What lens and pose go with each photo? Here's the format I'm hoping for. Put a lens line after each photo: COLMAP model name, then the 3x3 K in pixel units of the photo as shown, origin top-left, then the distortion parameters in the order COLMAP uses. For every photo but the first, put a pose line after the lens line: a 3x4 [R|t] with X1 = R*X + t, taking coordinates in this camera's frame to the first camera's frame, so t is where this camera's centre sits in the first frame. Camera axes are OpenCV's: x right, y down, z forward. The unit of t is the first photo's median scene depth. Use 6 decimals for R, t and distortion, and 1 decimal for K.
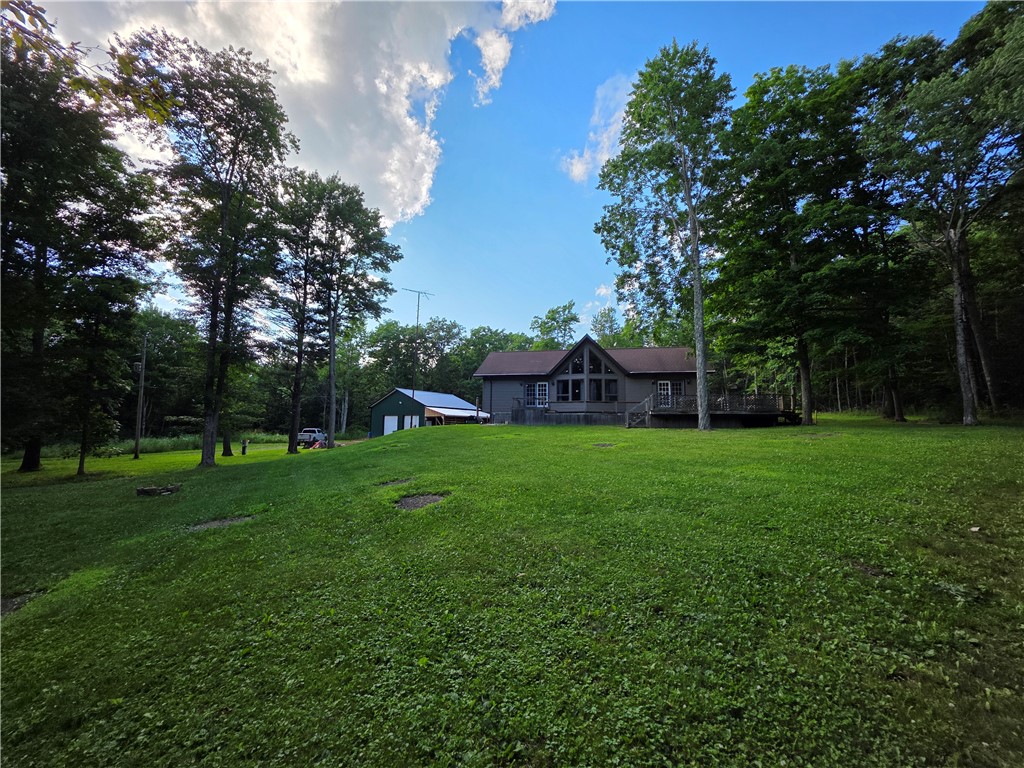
lens RADIAL K [[412.0, 0, 512.3], [0, 412.0, 362.5], [0, 0, 1]] dist [-0.061976, -0.000032]
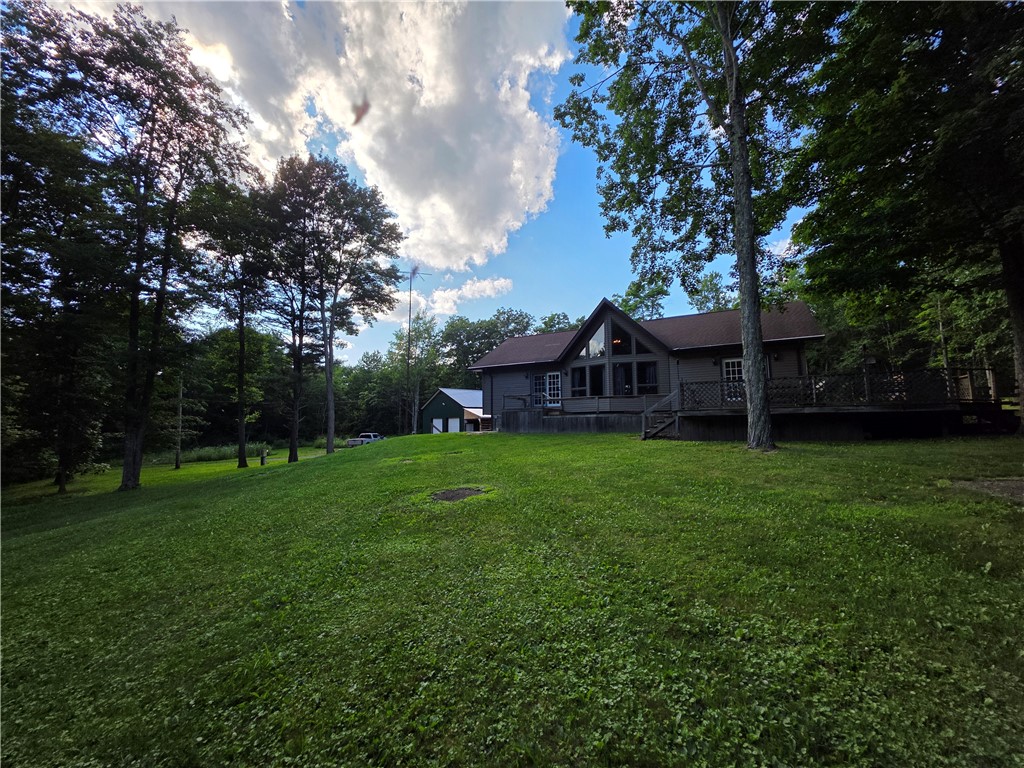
lens RADIAL K [[413.3, 0, 512.0], [0, 413.3, 384.0], [0, 0, 1]] dist [-0.023623, -0.000098]
pose [[0.943119, -0.048795, -0.328856, 0.247477], [0.068590, 0.996448, 0.048857, 0.027828], [0.325304, -0.068634, 0.943115, 0.284289]]
